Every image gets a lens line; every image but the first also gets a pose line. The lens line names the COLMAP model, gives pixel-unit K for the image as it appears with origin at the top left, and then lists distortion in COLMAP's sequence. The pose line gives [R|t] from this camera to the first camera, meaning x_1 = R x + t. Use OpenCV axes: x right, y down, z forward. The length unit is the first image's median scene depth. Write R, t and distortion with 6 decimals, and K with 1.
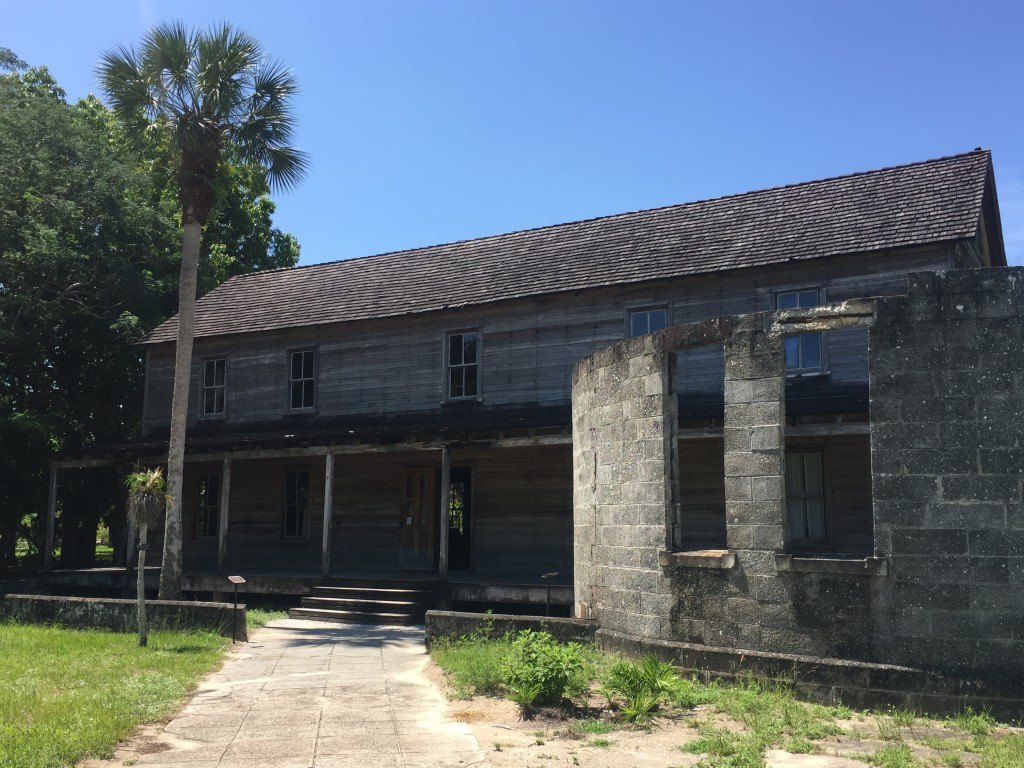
lens RADIAL K [[1070.6, 0, 512.1], [0, 1070.6, 384.4], [0, 0, 1]] dist [0.047765, 0.000000]
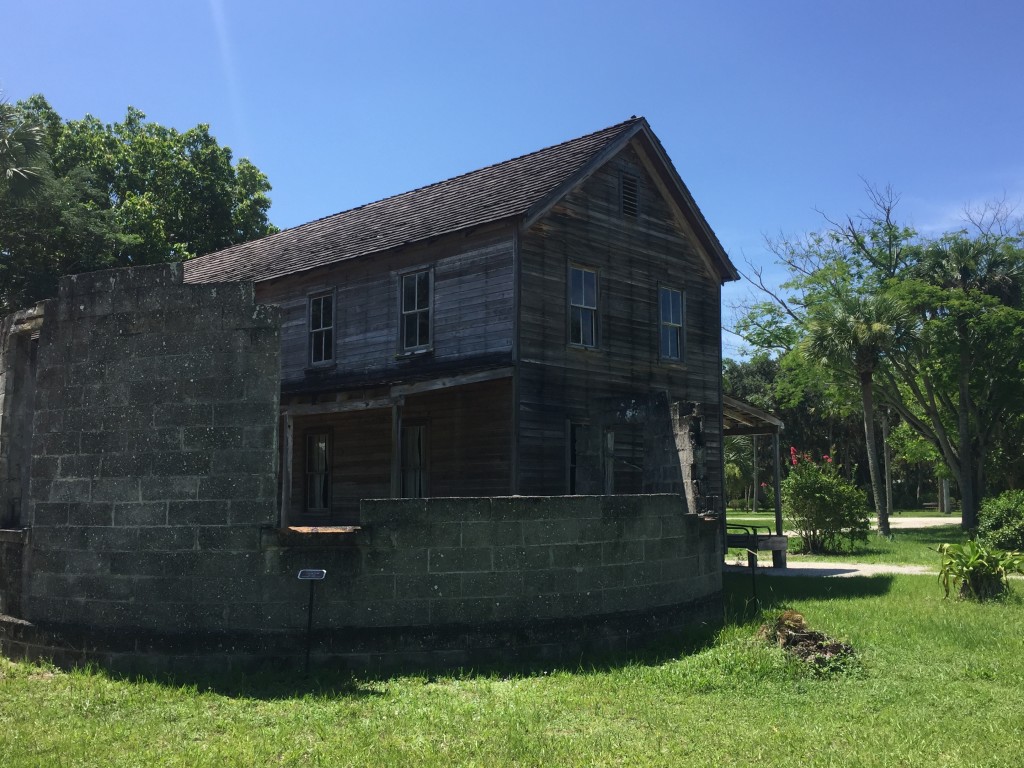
lens RADIAL K [[1070.6, 0, 519.6], [0, 1070.6, 382.0], [0, 0, 1]] dist [0.047765, 0.000000]
pose [[0.974971, -0.036781, -0.219269, 1.045255], [0.042904, 0.998809, 0.023227, 0.000193], [0.218154, -0.032053, 0.975388, -0.006385]]
